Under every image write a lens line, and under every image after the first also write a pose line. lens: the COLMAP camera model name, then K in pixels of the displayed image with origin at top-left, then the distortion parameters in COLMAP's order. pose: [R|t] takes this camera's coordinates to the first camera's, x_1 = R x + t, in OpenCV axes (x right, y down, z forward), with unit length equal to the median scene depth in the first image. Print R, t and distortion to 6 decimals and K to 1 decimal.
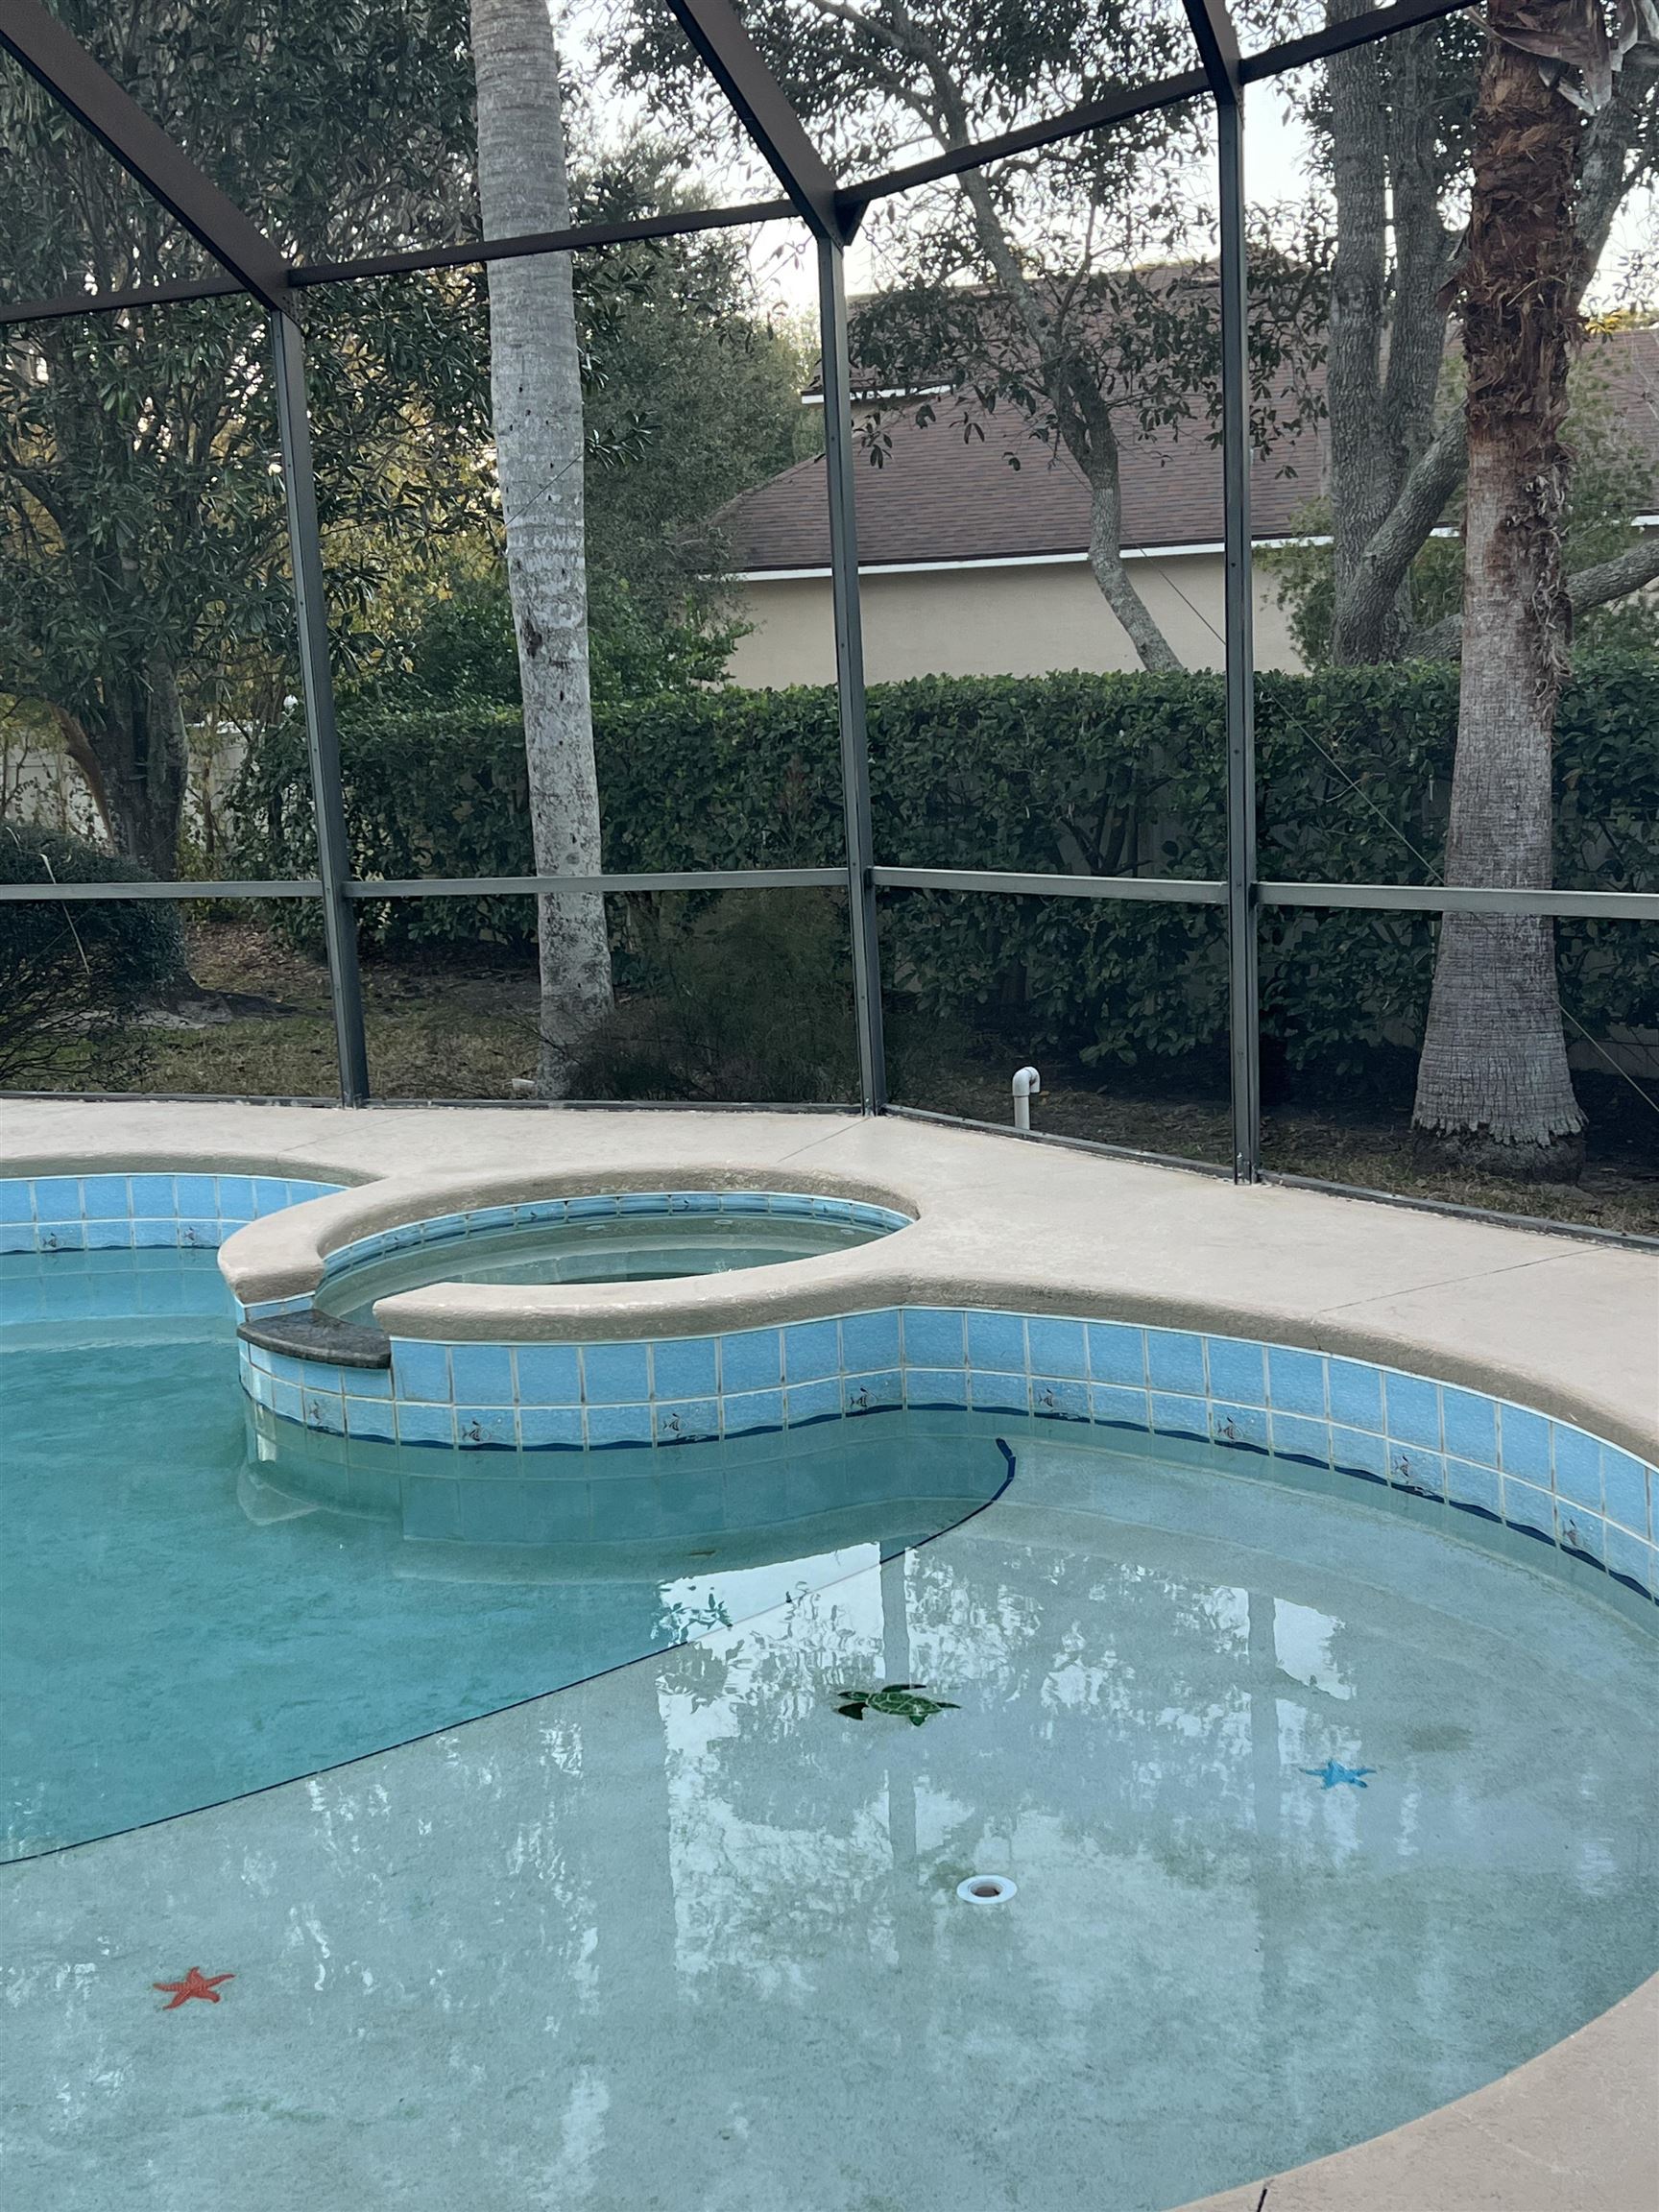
lens RADIAL K [[2533.4, 0, 809.4], [0, 2533.4, 1094.2], [0, 0, 1]] dist [0.110720, 0.000000]
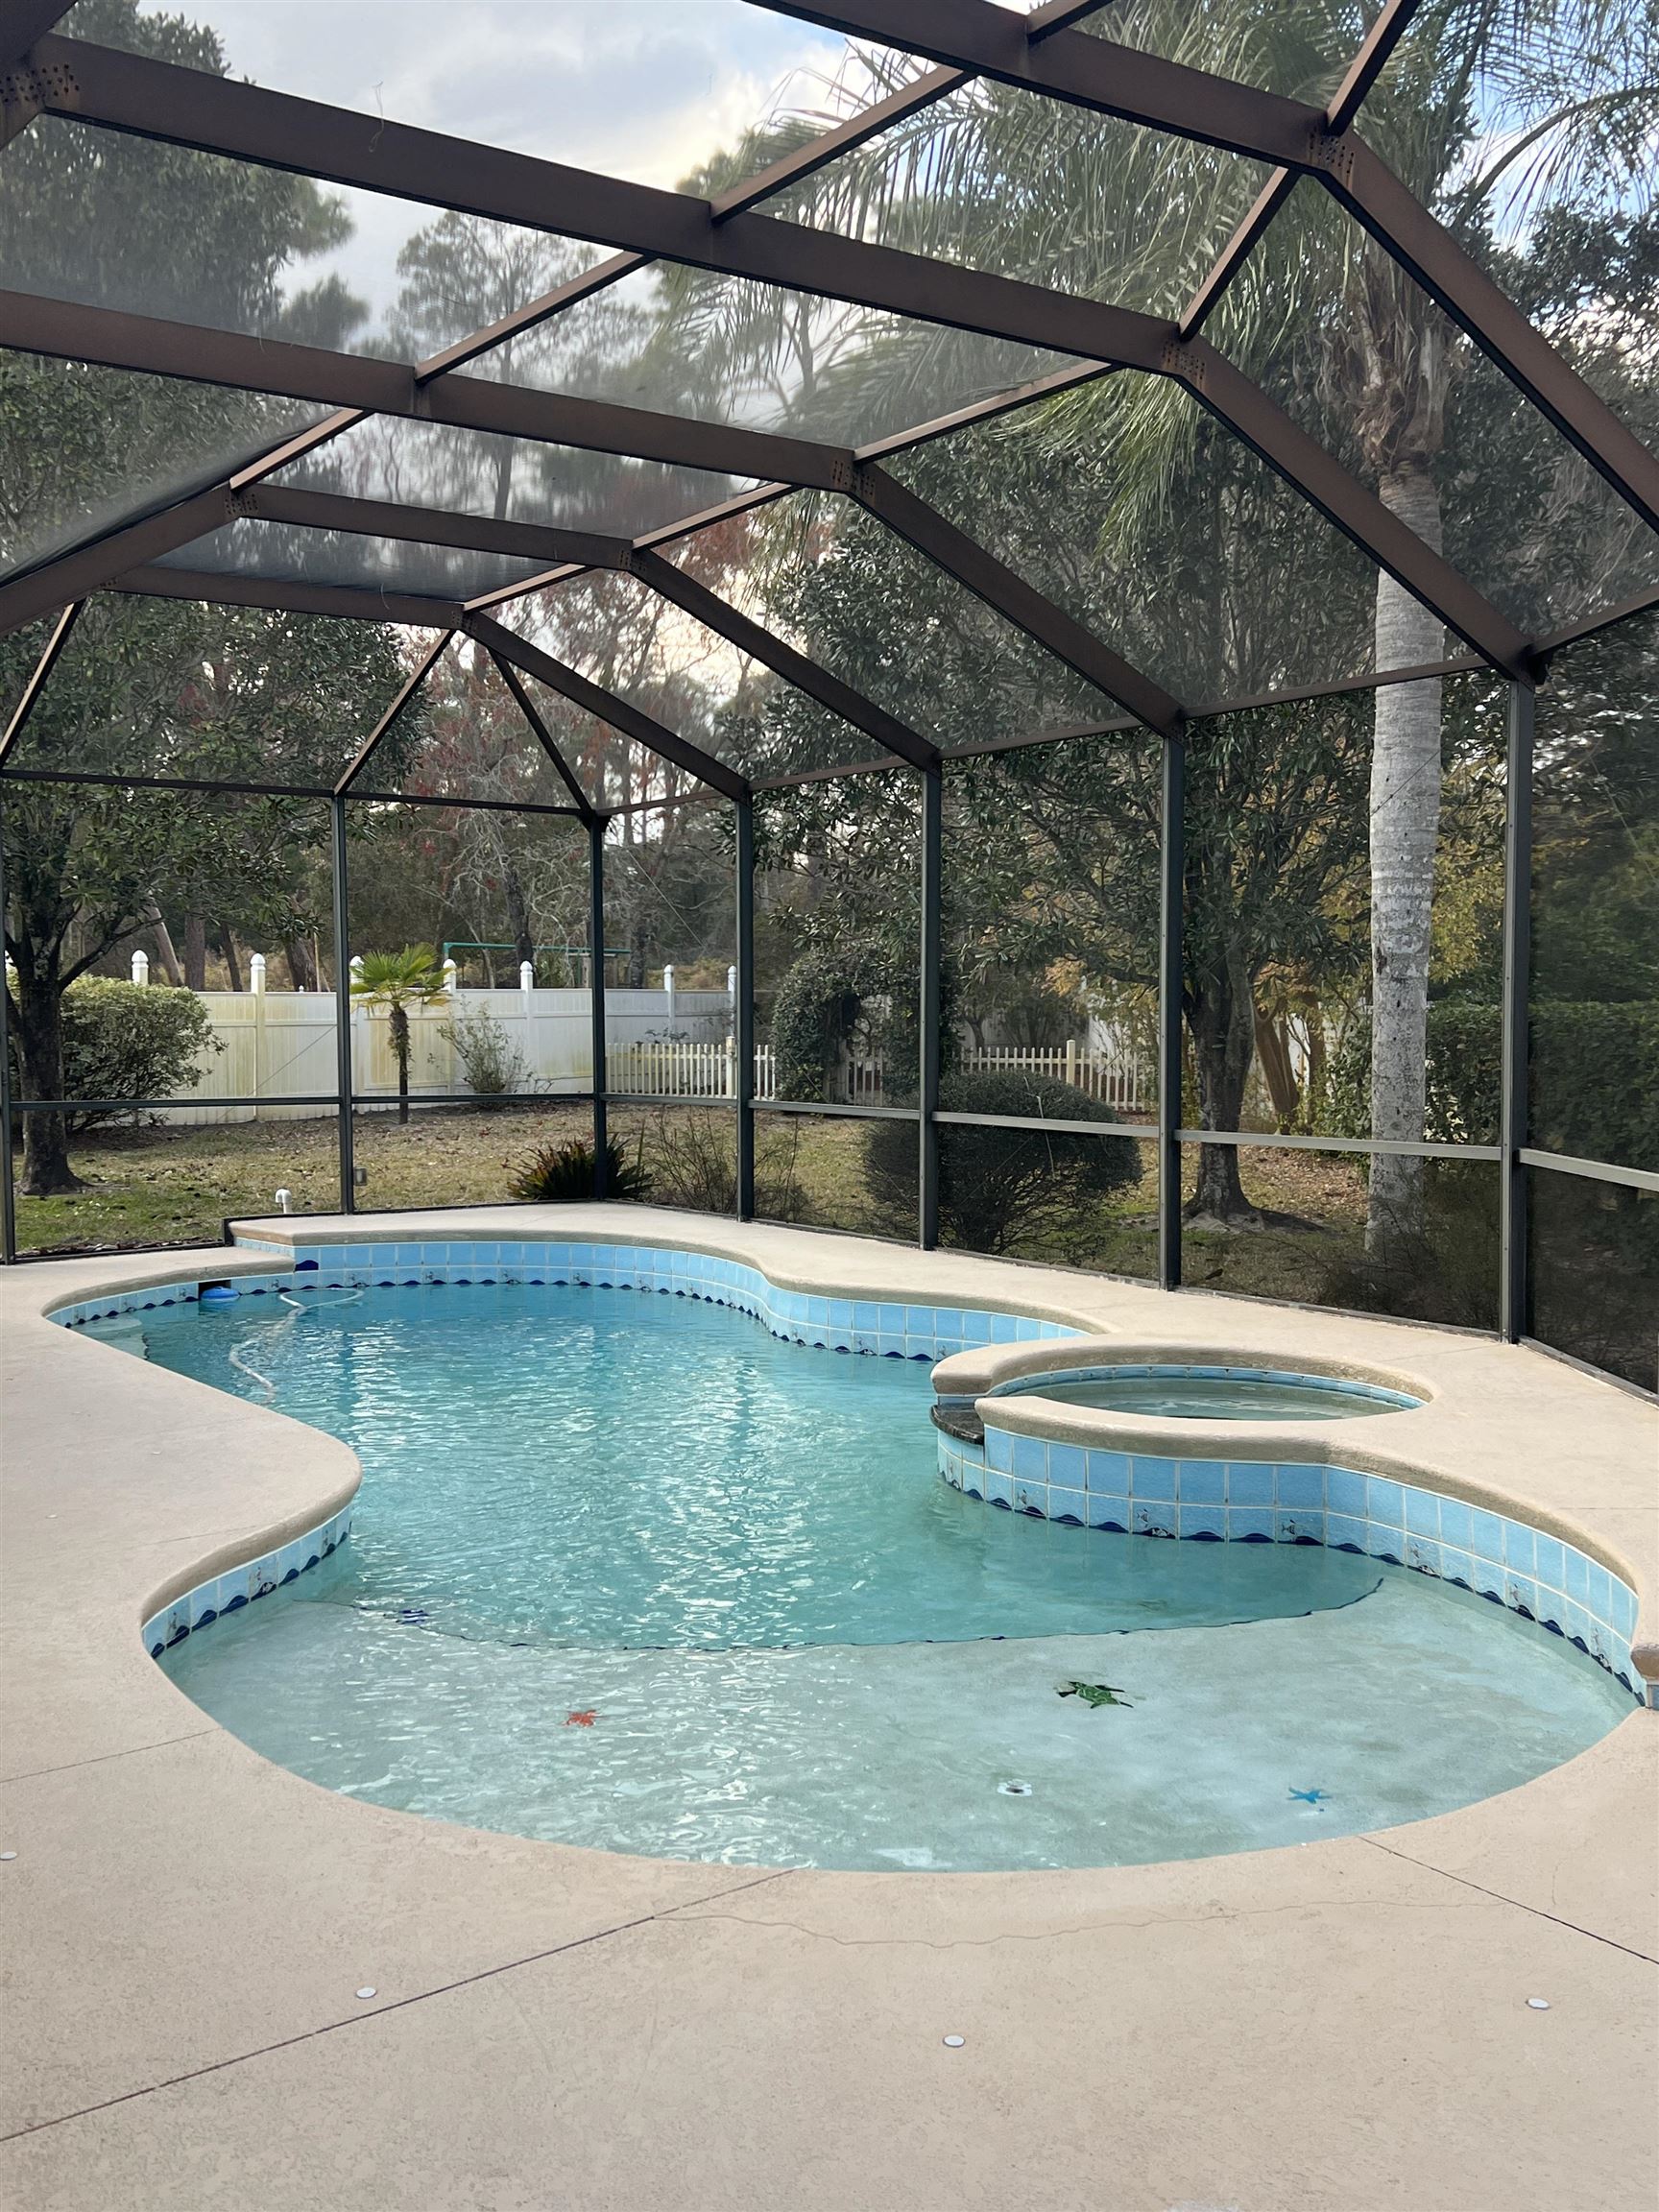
lens RADIAL K [[2094.3, 0, 818.7], [0, 2094.3, 1100.3], [0, 0, 1]] dist [0.153639, 0.000000]
pose [[0.843790, 0.075058, -0.531399, 0.292641], [-0.124623, 0.990509, -0.057979, -0.007794], [0.522003, 0.115147, 0.845135, -0.097305]]
